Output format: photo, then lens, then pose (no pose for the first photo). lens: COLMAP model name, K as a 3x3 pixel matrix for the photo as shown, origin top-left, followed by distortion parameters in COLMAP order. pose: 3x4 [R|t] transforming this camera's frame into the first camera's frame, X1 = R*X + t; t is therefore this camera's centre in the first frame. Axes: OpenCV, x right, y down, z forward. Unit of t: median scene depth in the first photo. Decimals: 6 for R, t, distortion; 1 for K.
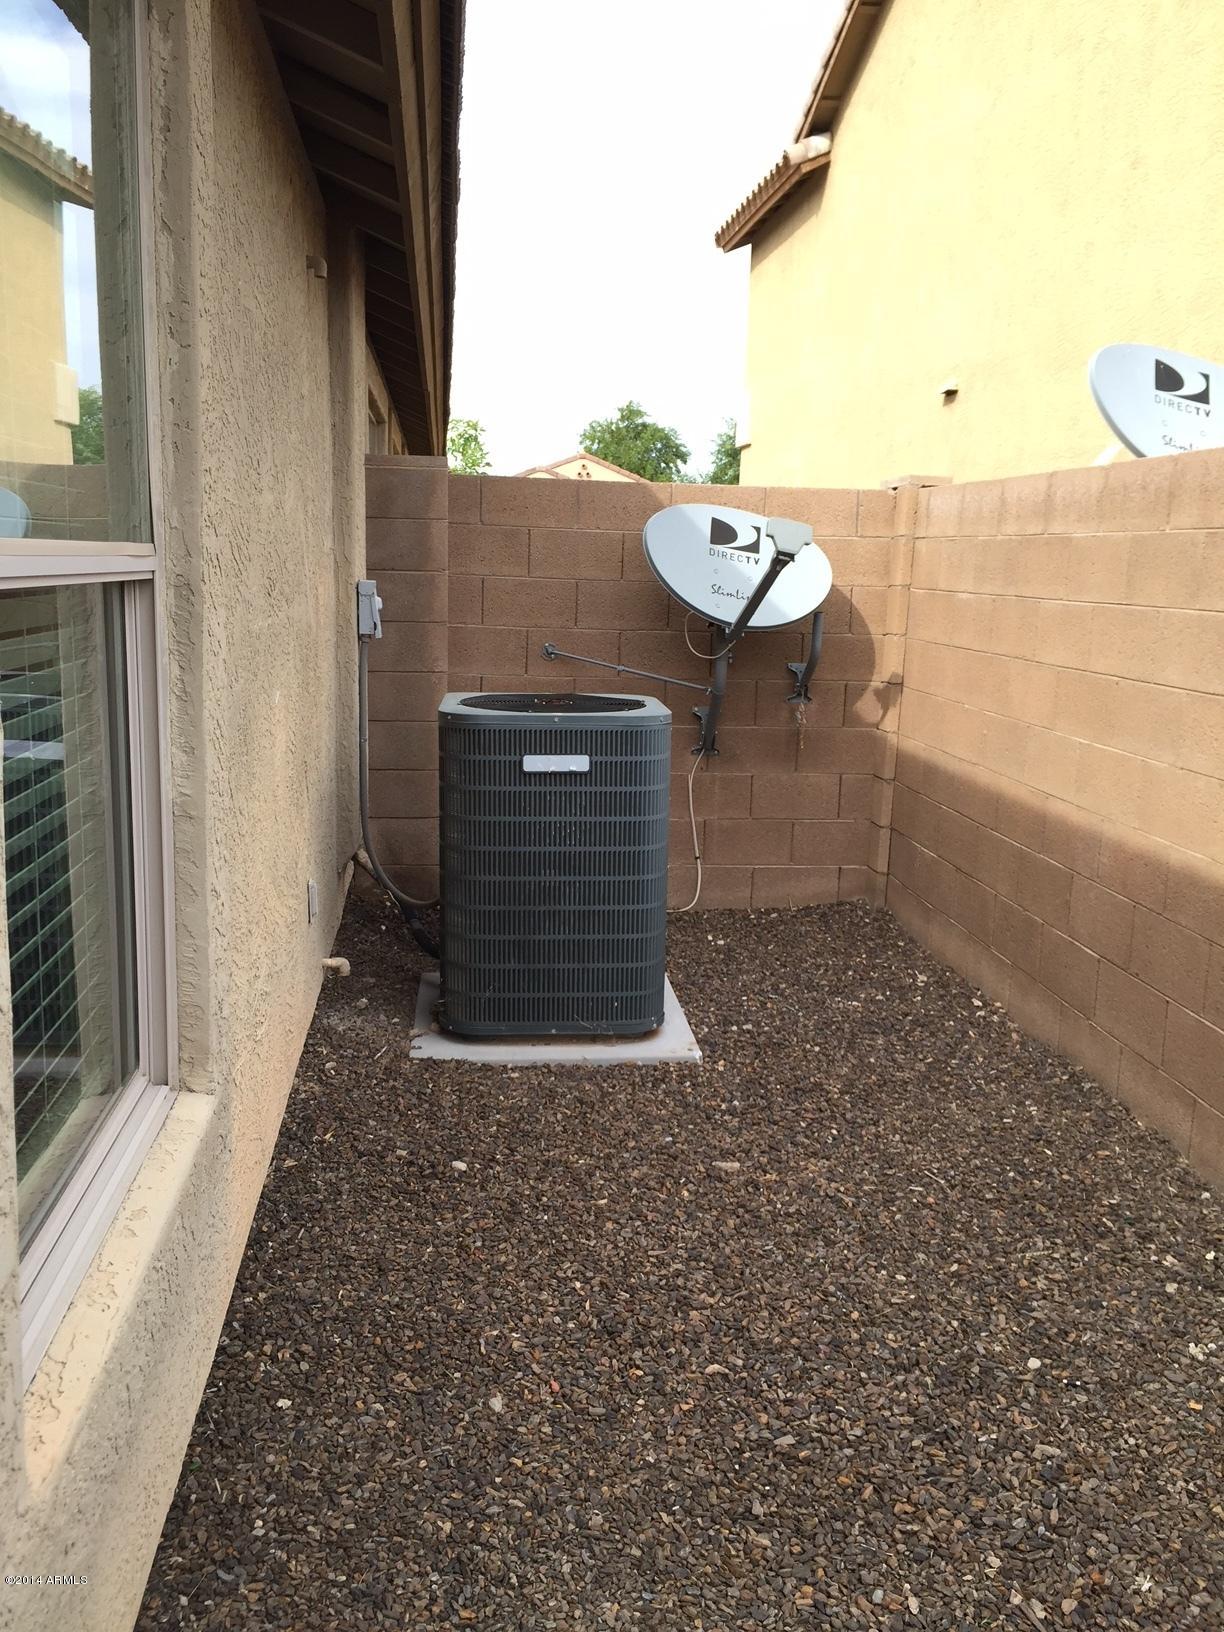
lens RADIAL K [[1404.8, 0, 615.9], [0, 1404.8, 818.5], [0, 0, 1]] dist [0.088719, -0.114107]
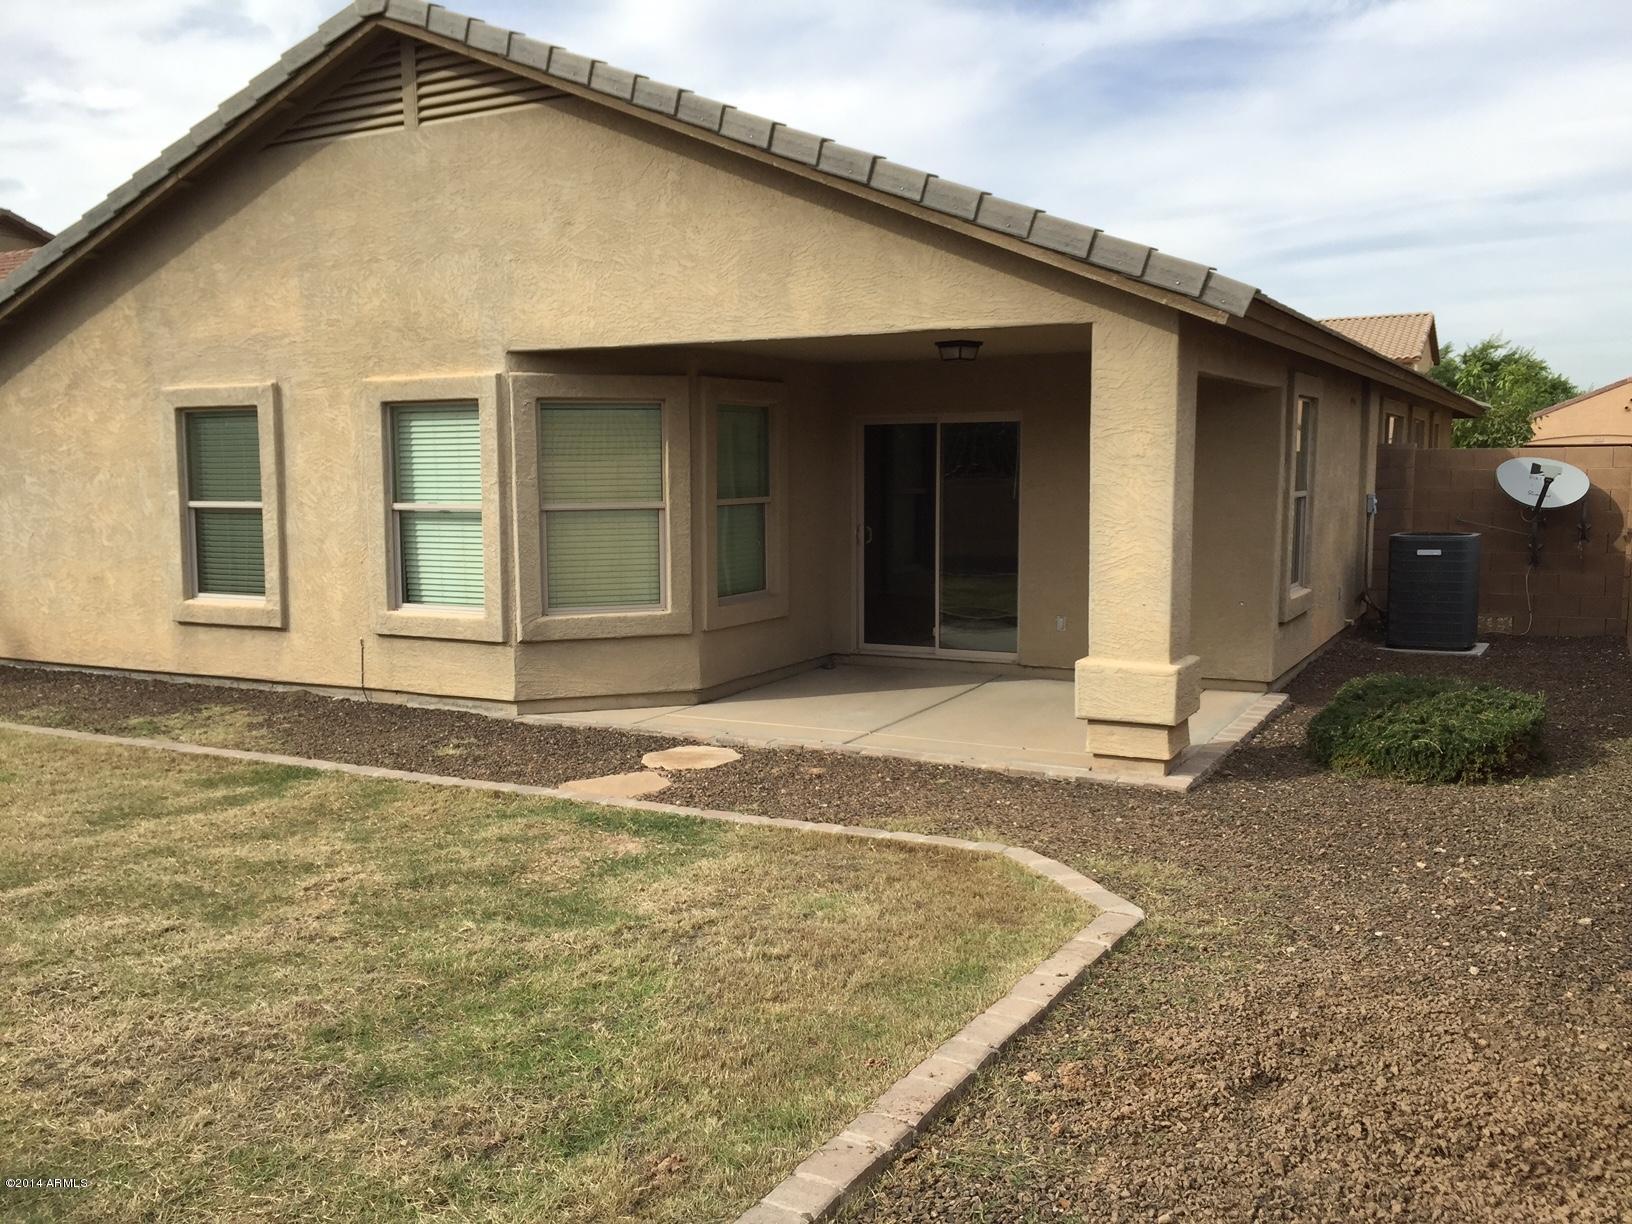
lens RADIAL K [[1404.8, 0, 827.9], [0, 1404.8, 607.5], [0, 0, 1]] dist [0.088719, -0.114107]
pose [[0.825162, 0.019922, -0.564545, 0.471130], [-0.068854, 0.995474, -0.065510, 0.280318], [0.560685, 0.092927, 0.822798, -1.691673]]
